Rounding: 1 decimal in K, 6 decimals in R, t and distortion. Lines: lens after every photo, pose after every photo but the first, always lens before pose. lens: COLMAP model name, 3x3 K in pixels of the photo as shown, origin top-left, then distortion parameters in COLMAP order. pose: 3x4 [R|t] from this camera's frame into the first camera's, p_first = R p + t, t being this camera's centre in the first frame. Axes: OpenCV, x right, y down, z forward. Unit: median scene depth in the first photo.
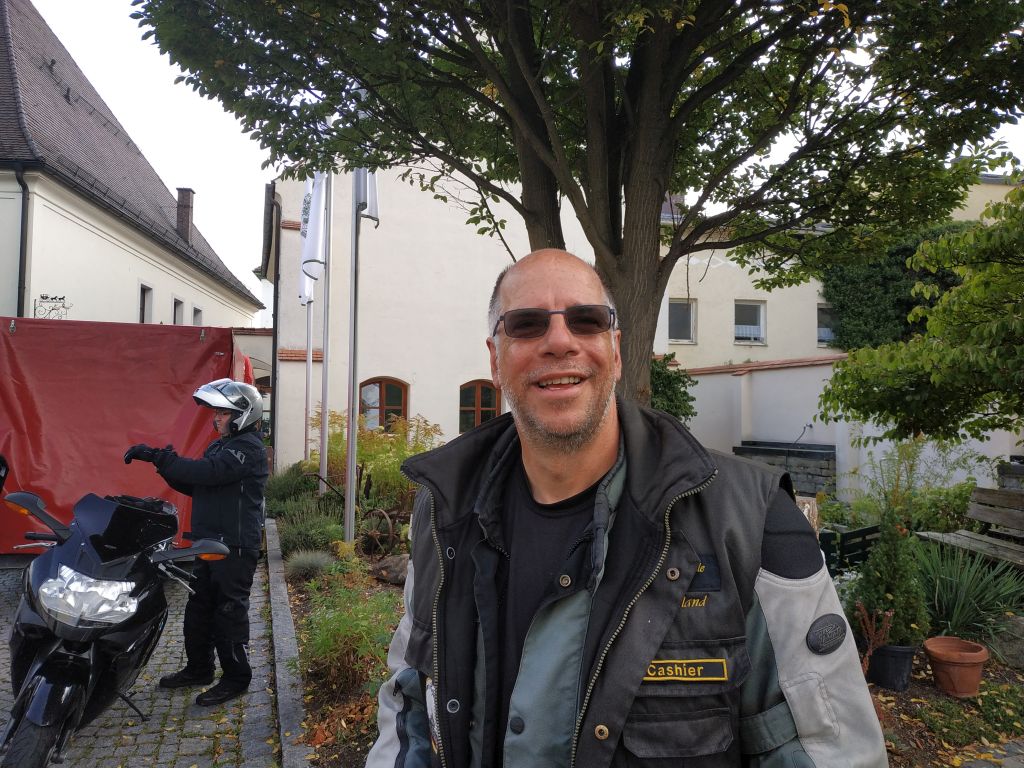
lens RADIAL K [[742.6, 0, 498.7], [0, 742.6, 383.2], [0, 0, 1]] dist [-0.001586, 0.003692]
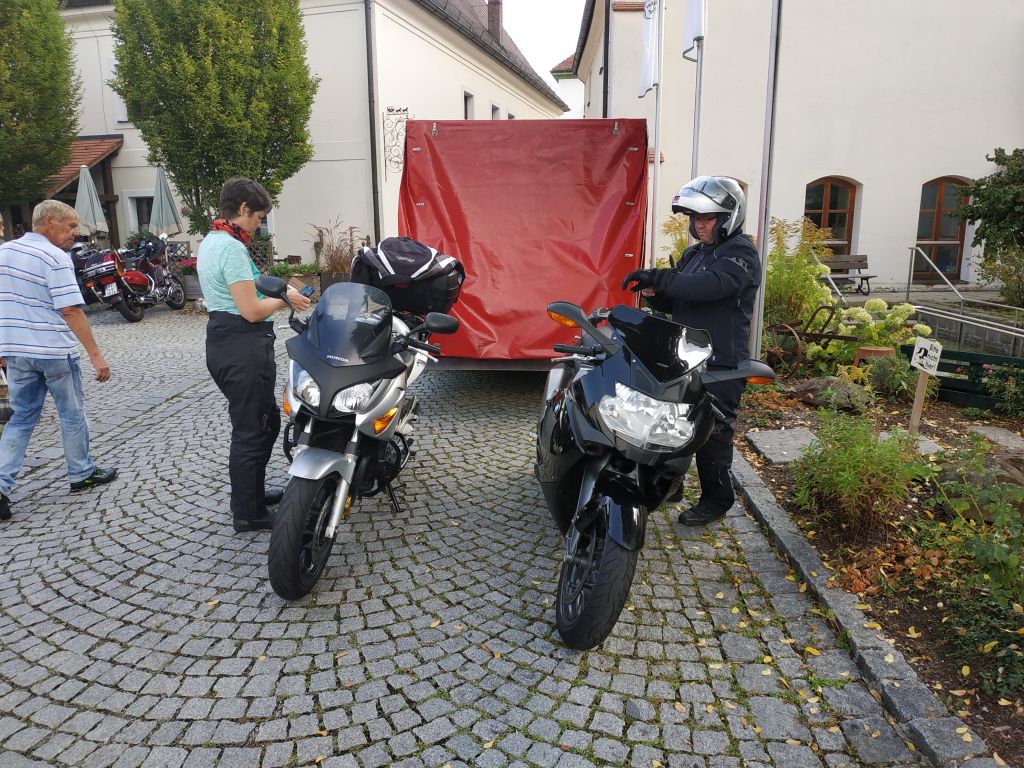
lens RADIAL K [[742.6, 0, 498.7], [0, 742.6, 383.2], [0, 0, 1]] dist [-0.001586, 0.003692]
pose [[0.935951, 0.057143, -0.347462, -0.217089], [0.031980, 0.968873, 0.245485, 0.009303], [0.350674, -0.240874, 0.904990, 0.064923]]
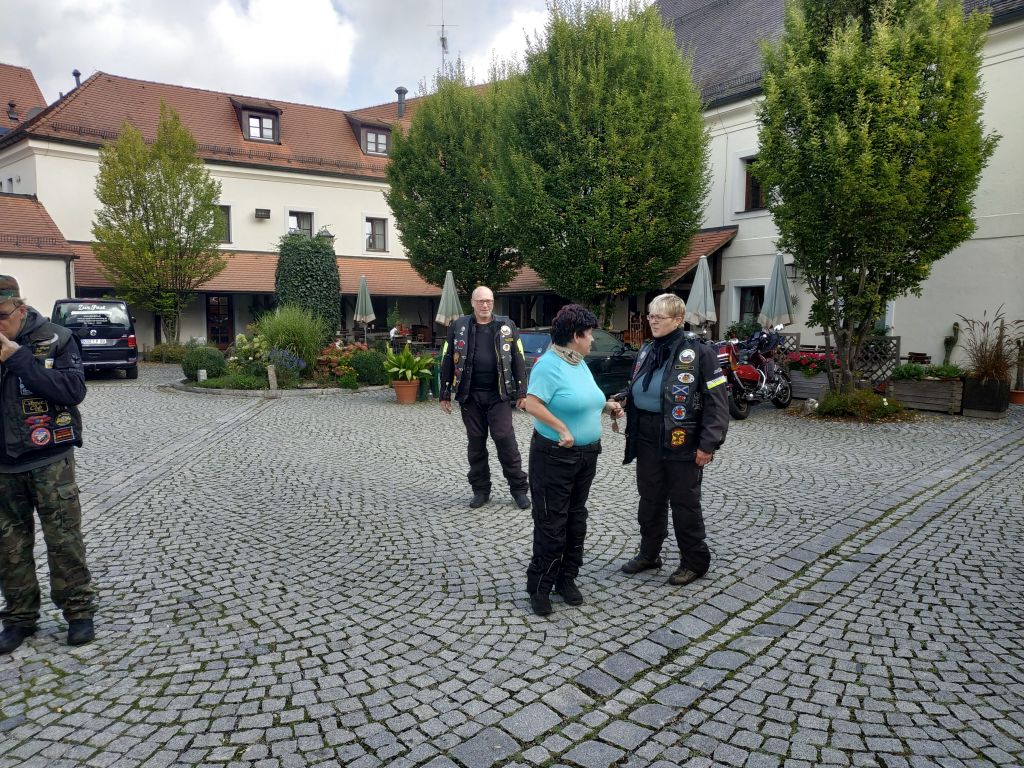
lens RADIAL K [[742.6, 0, 498.7], [0, 742.6, 383.2], [0, 0, 1]] dist [-0.001586, 0.003692]
pose [[0.465273, 0.075882, -0.881909, -0.379100], [0.036766, 0.993802, 0.104906, 0.007984], [0.884404, -0.081235, 0.459599, 0.148545]]
